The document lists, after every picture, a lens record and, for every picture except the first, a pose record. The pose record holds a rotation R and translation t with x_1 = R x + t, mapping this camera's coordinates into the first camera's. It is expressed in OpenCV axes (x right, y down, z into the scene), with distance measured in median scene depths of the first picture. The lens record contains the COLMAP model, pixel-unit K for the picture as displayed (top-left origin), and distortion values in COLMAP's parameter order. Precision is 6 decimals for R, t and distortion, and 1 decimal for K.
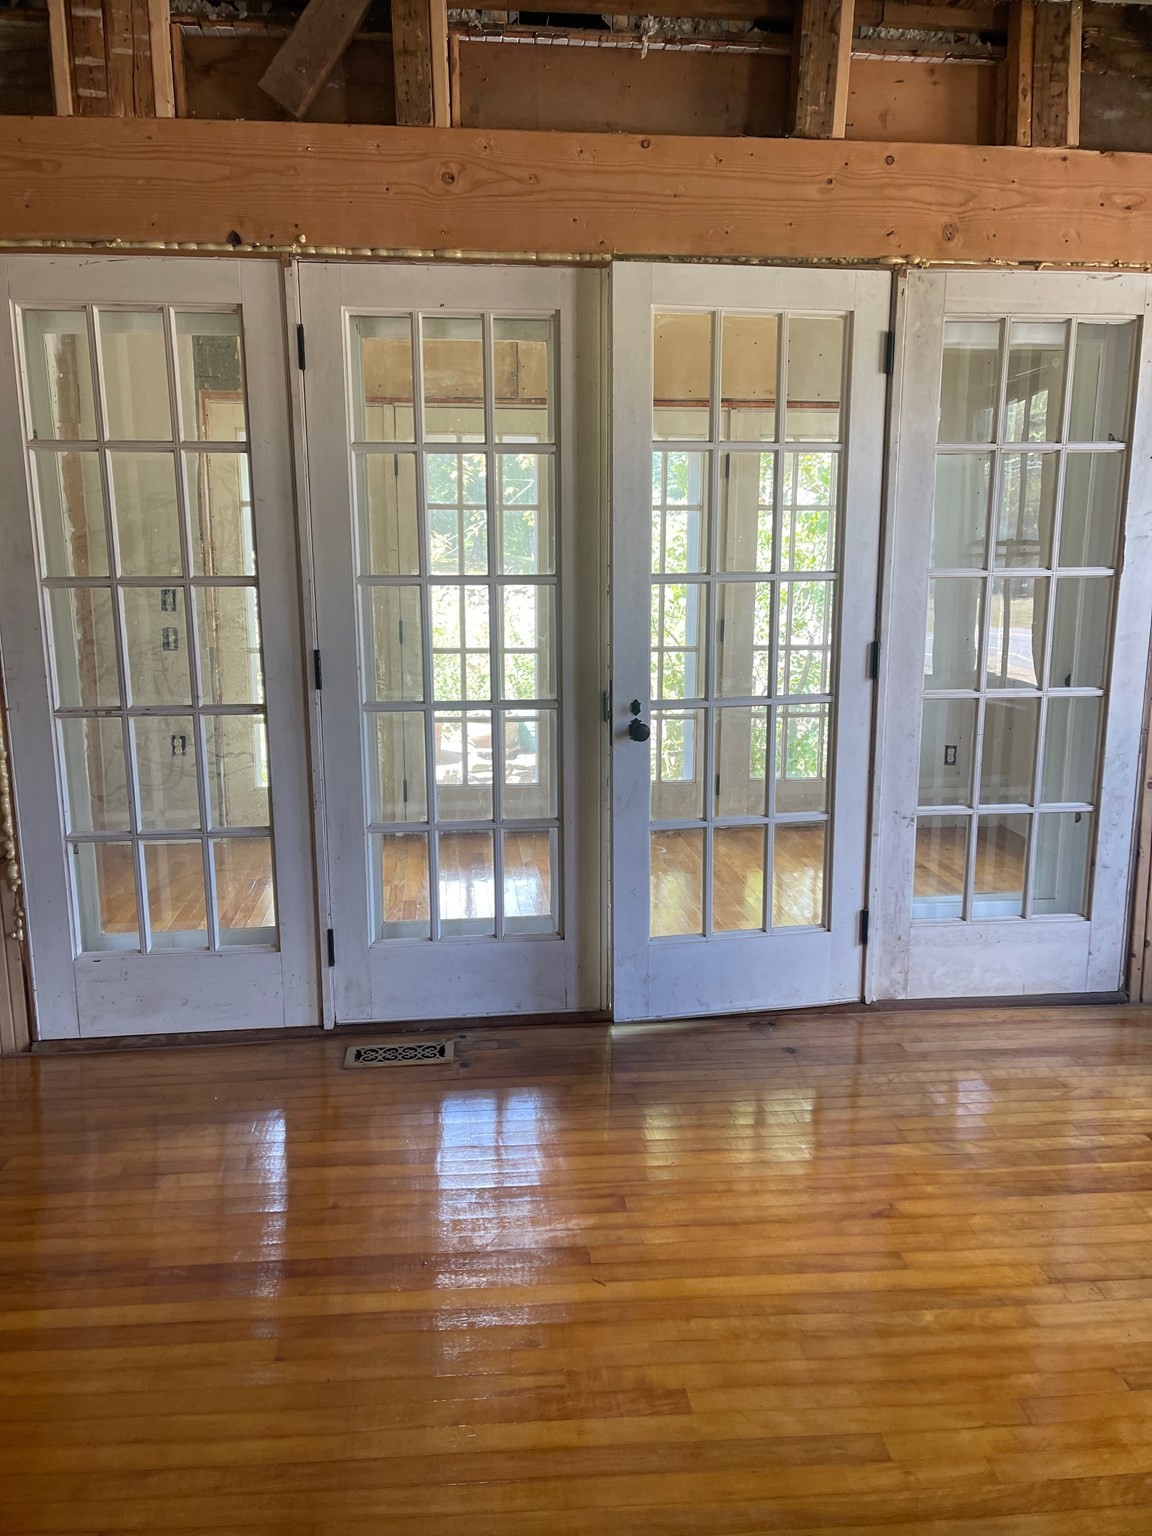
lens RADIAL K [[1146.5, 0, 576.0], [0, 1146.5, 776.7], [0, 0, 1]] dist [0.023887, -0.017490]
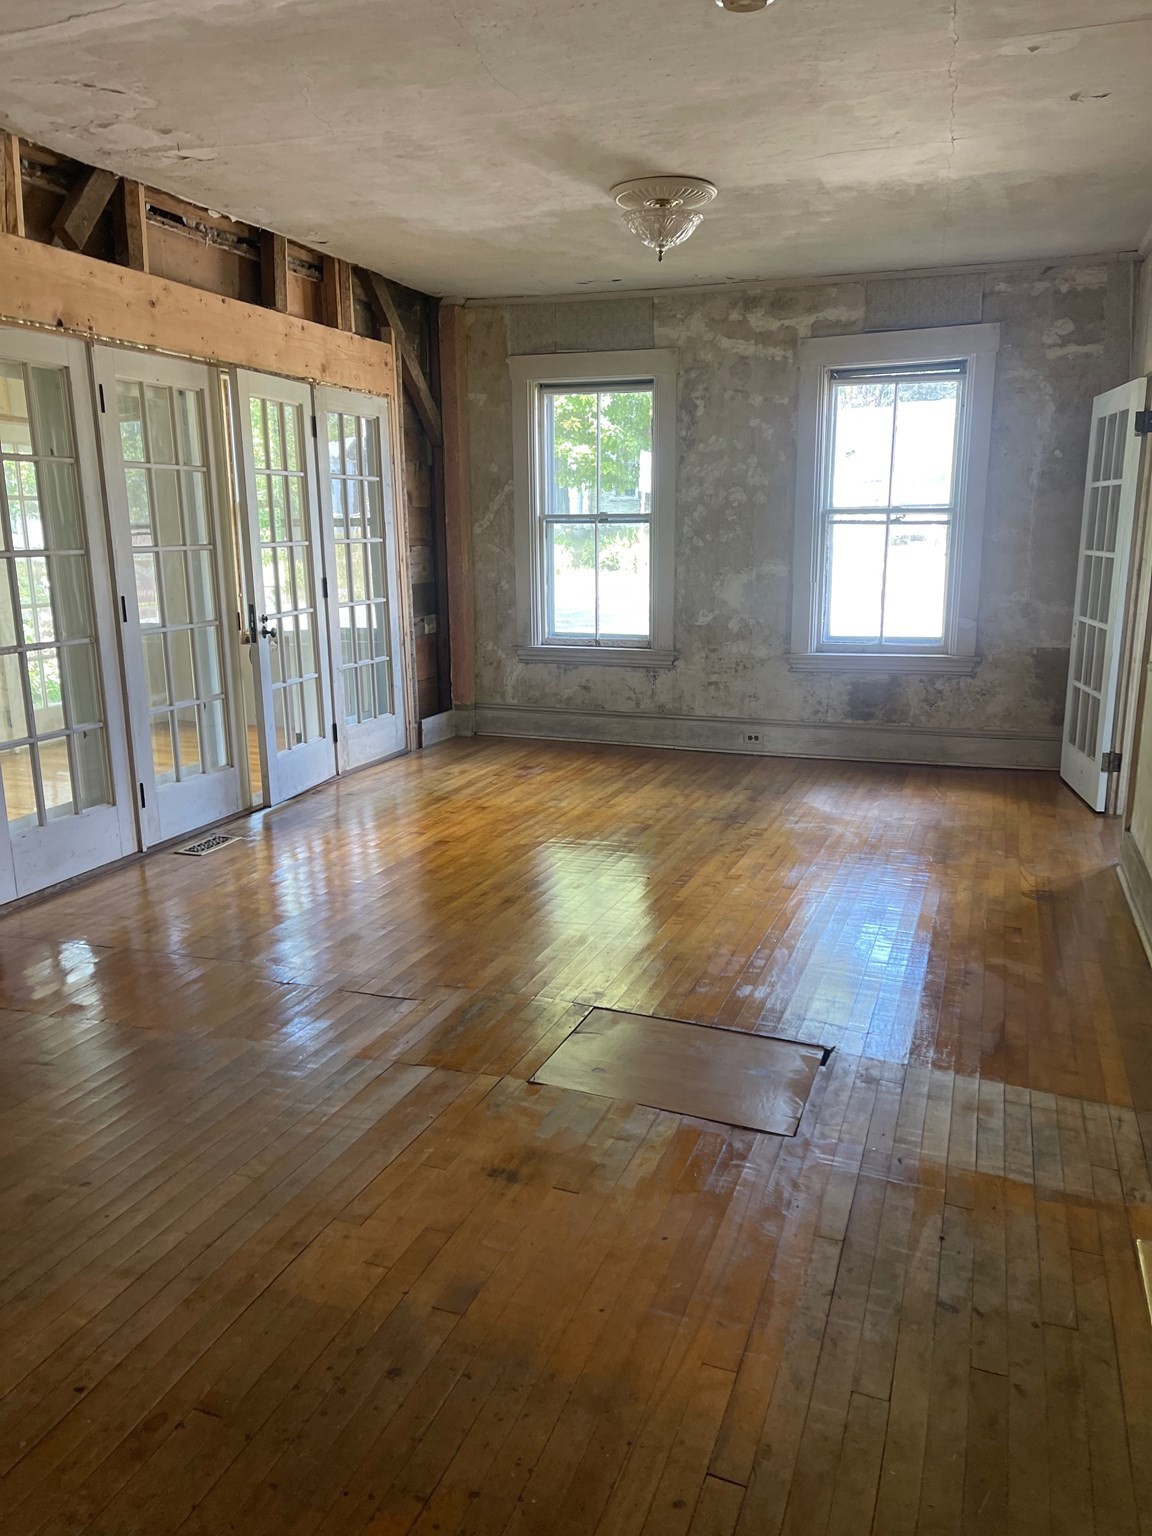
lens RADIAL K [[1146.5, 0, 577.4], [0, 1146.5, 769.3], [0, 0, 1]] dist [0.023887, -0.017490]
pose [[0.431457, -0.189147, 0.882082, -1.349418], [0.180866, 0.976057, 0.120831, 0.038189], [-0.883817, 0.107405, 0.455337, -0.203450]]
